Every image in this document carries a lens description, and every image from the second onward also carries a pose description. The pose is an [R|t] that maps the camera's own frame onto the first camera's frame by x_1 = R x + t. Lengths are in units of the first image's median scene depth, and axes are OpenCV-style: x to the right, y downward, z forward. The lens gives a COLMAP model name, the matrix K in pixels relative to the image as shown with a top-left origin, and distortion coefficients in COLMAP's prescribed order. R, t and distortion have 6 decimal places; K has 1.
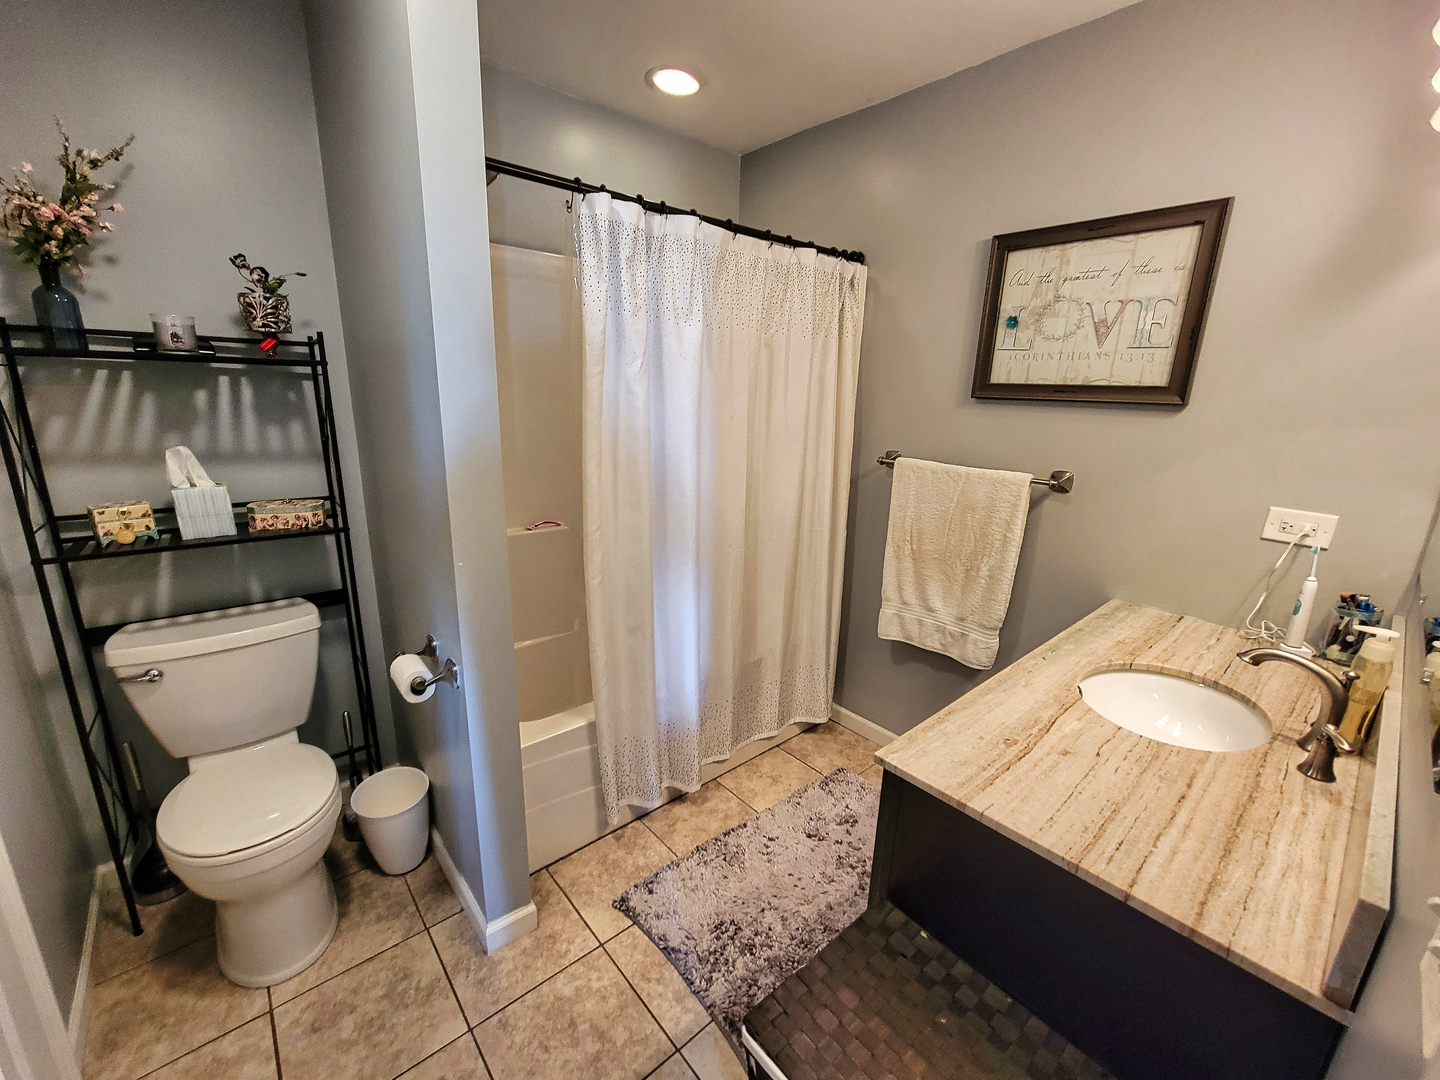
lens RADIAL K [[586.1, 0, 718.0], [0, 586.1, 538.8], [0, 0, 1]] dist [-0.003037, -0.001233]
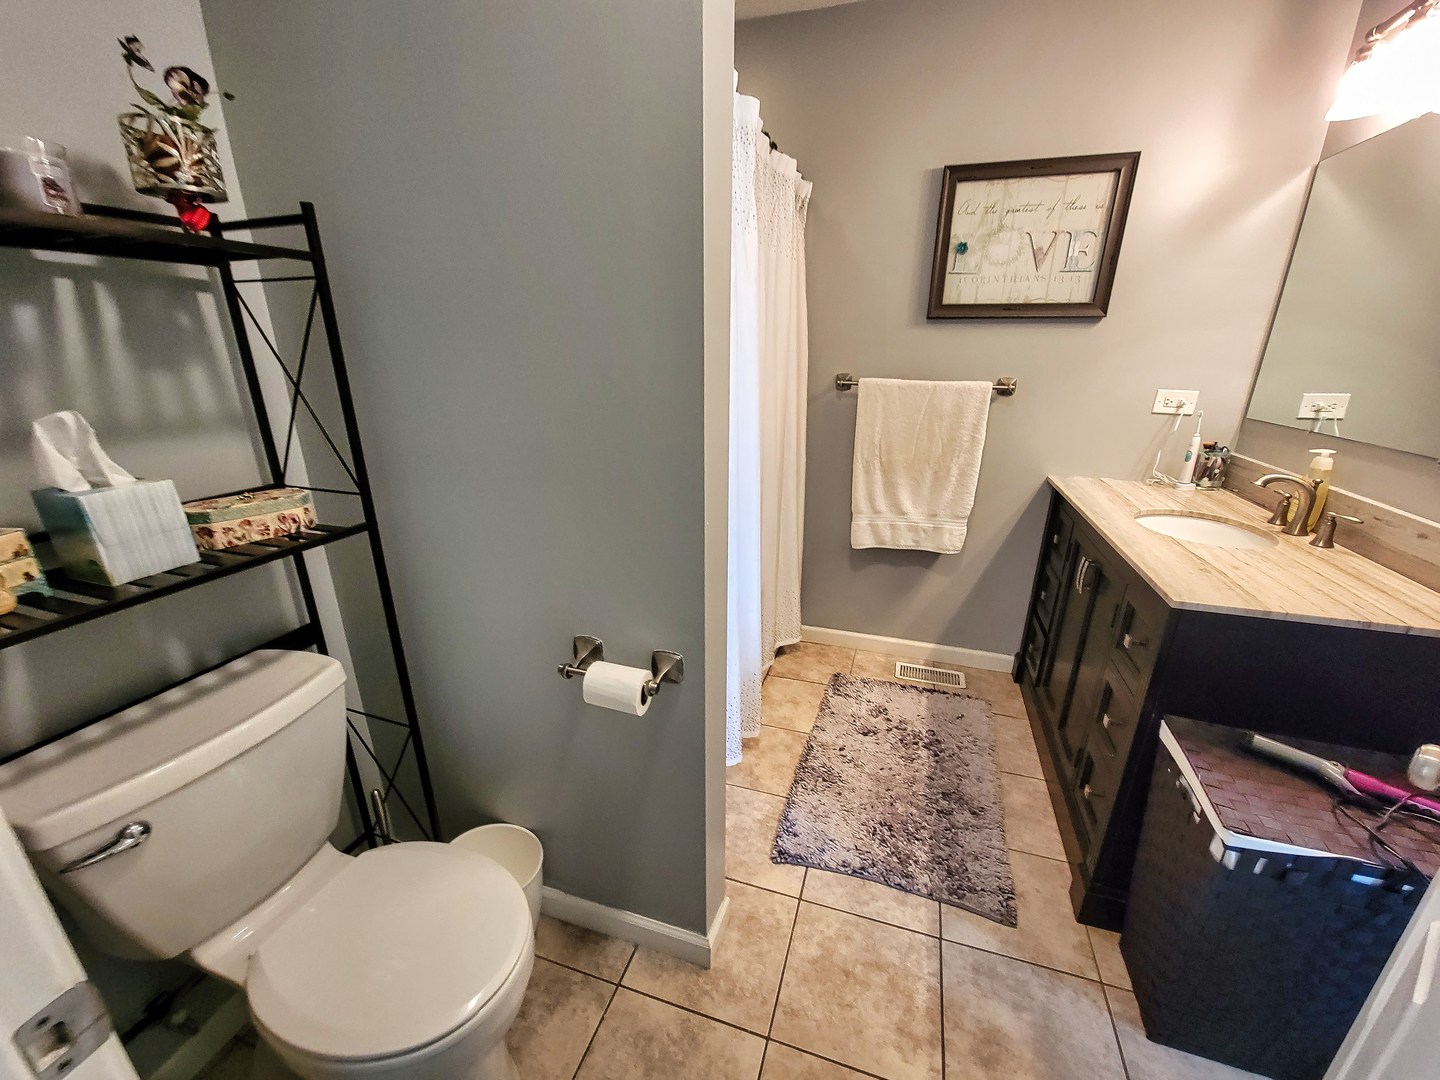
lens RADIAL K [[586.1, 0, 718.0], [0, 586.1, 545.8], [0, 0, 1]] dist [-0.003037, -0.001233]
pose [[0.861478, -0.191476, 0.470311, -0.610179], [0.146909, 0.980555, 0.130112, -0.020767], [-0.486079, -0.042996, 0.872856, 0.230222]]
